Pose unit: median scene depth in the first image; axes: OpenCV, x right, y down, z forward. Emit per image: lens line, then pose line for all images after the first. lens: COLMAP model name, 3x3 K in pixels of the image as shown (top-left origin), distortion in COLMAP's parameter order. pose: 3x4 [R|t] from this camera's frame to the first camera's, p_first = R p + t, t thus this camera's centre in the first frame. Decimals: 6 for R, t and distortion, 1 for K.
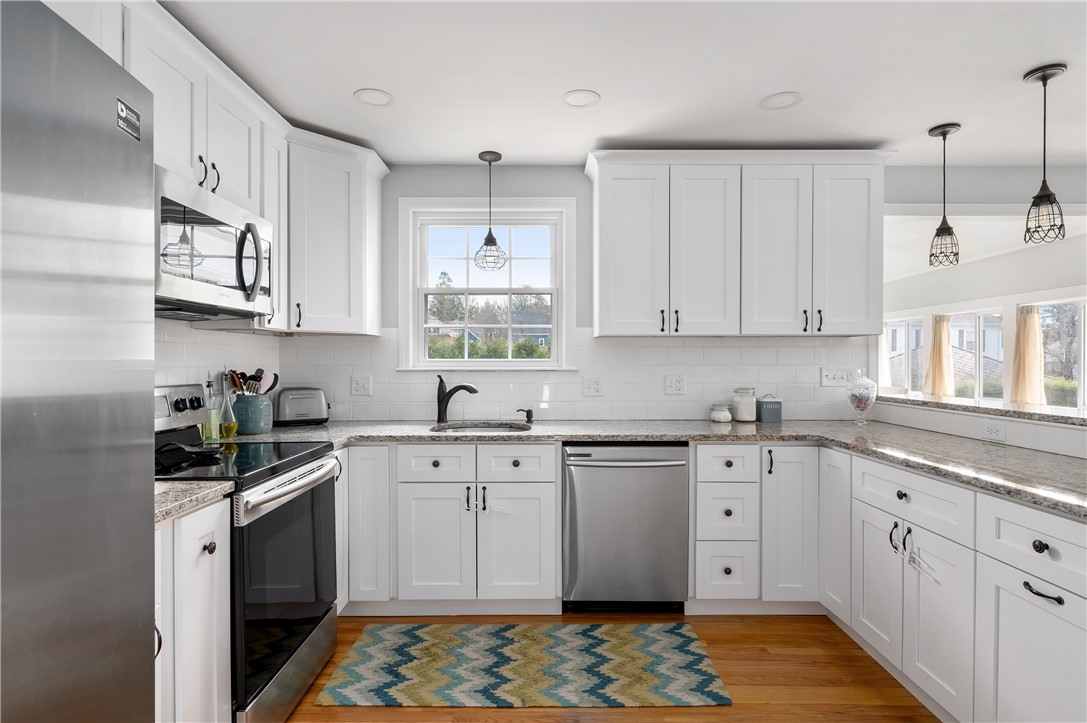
lens RADIAL K [[563.4, 0, 543.5], [0, 563.4, 361.5], [0, 0, 1]] dist [-0.000855, 0.000061]
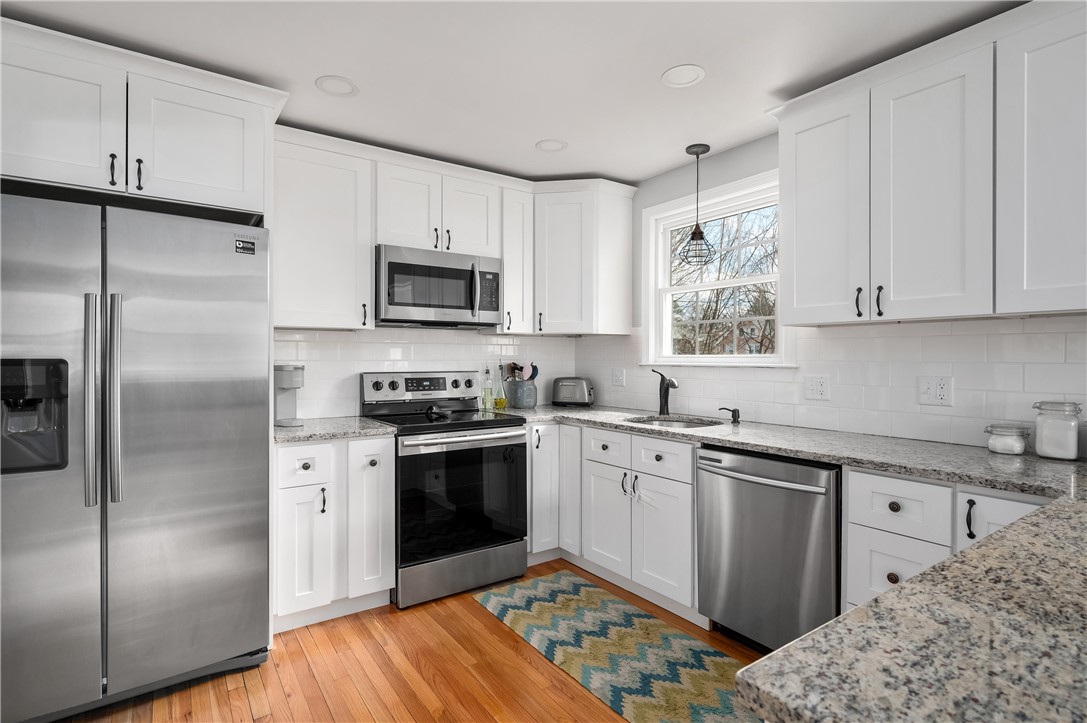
lens RADIAL K [[543.1, 0, 543.5], [0, 543.1, 361.5], [0, 0, 1]] dist [0.002661, 0.000254]
pose [[0.570136, 0.006781, -0.821522, 0.656141], [-0.004892, 0.999976, 0.004858, 0.005313], [0.821536, 0.001249, 0.570156, 0.289852]]
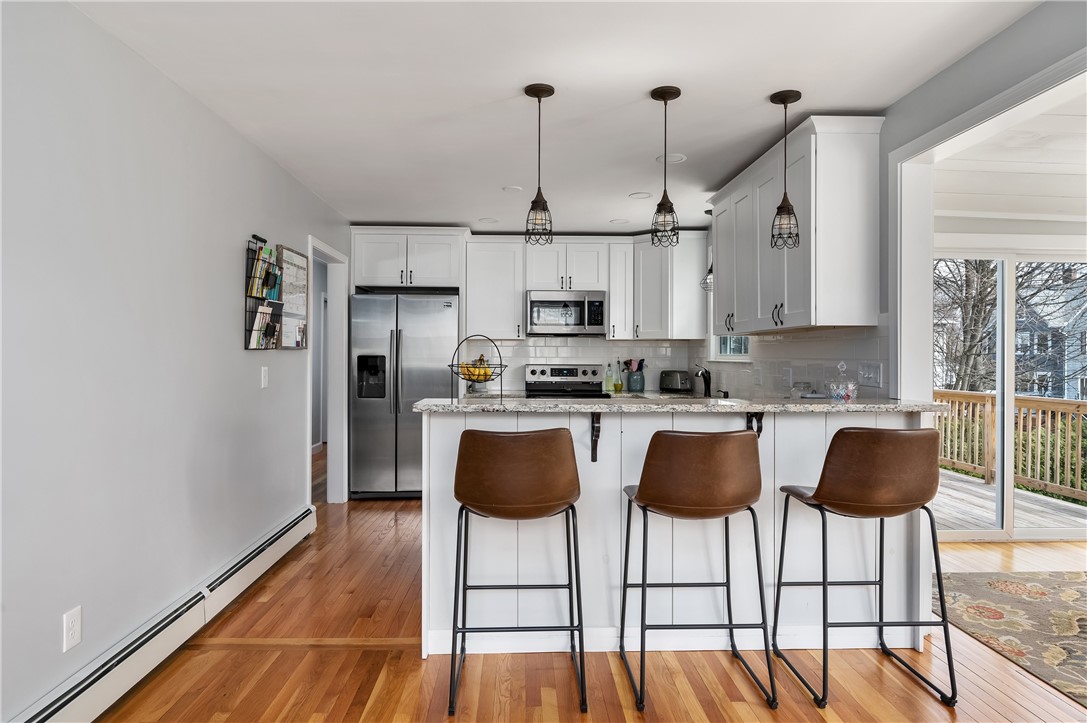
lens RADIAL K [[684.8, 0, 543.5], [0, 684.8, 361.5], [0, 0, 1]] dist [-0.000607, 0.000350]
pose [[0.031234, 0.009004, -0.999472, 2.014978], [-0.008456, 0.999926, 0.008744, 0.004219], [0.999476, 0.008178, 0.031308, 0.636526]]
